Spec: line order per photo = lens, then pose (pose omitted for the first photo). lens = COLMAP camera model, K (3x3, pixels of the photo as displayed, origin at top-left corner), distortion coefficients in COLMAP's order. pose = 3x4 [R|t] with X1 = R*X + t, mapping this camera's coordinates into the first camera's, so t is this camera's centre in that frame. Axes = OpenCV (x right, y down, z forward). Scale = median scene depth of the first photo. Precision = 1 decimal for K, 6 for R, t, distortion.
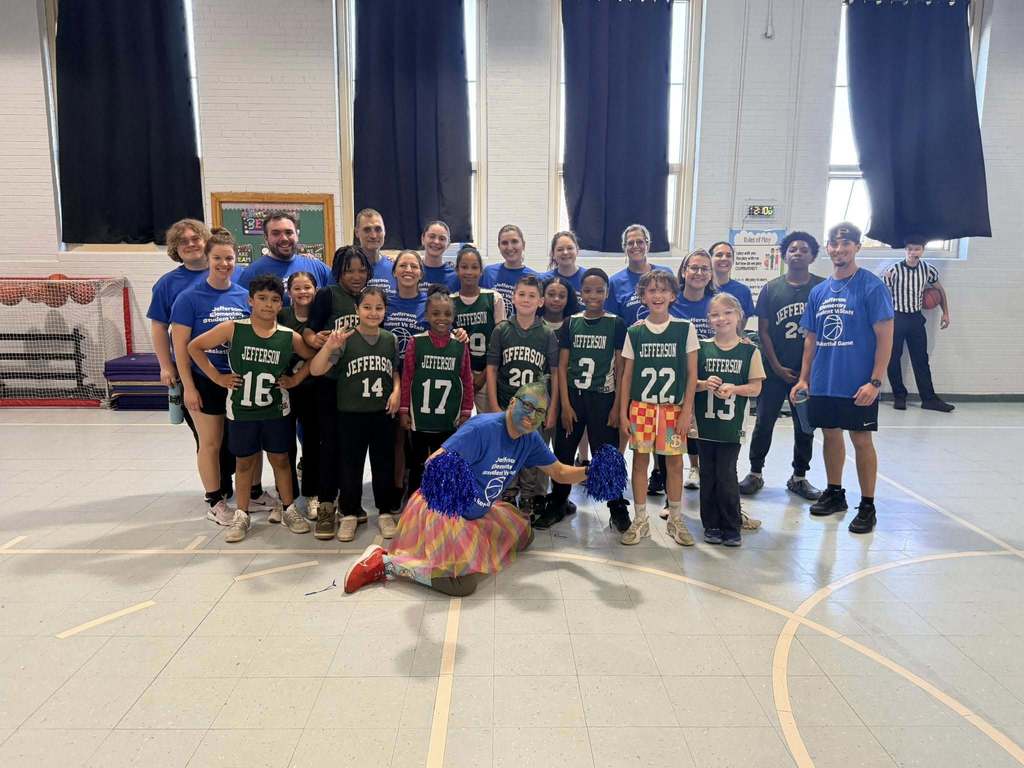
lens RADIAL K [[745.2, 0, 508.1], [0, 745.2, 380.3], [0, 0, 1]] dist [0.000828, -0.024034]
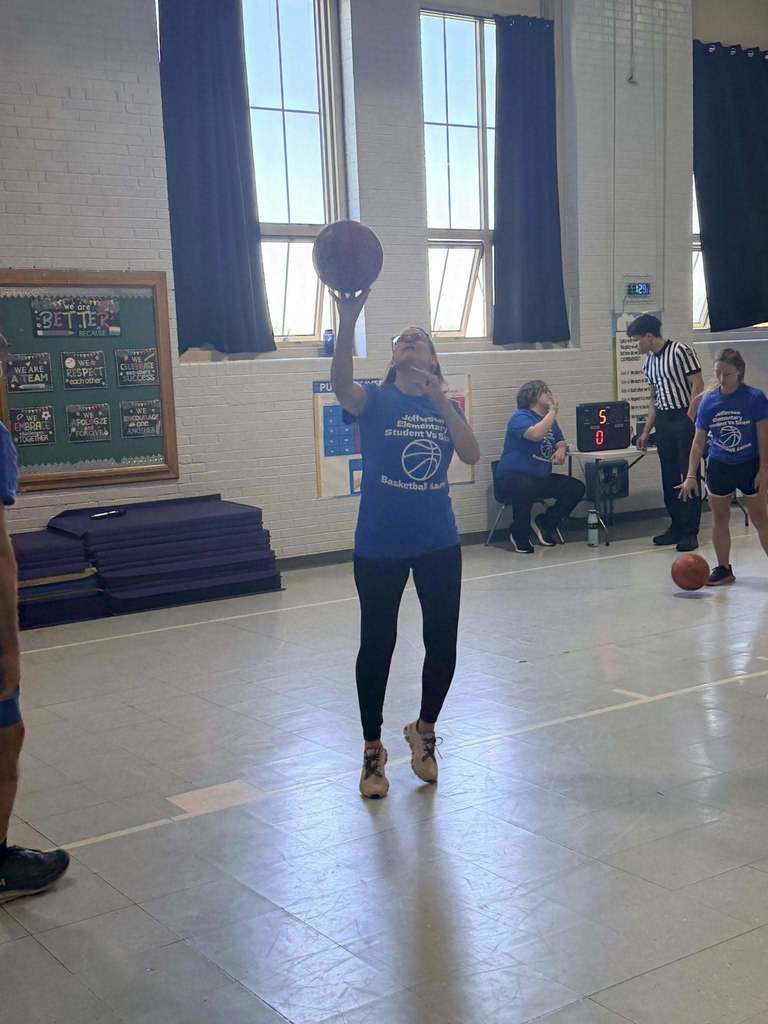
lens RADIAL K [[1353.2, 0, 392.4], [0, 1353.2, 521.5], [0, 0, 1]] dist [0.101021, 0.000000]
pose [[0.818264, -0.109110, 0.564393, -0.766515], [0.147049, 0.988884, -0.022019, 0.021746], [-0.555717, 0.101011, 0.825213, -0.072050]]
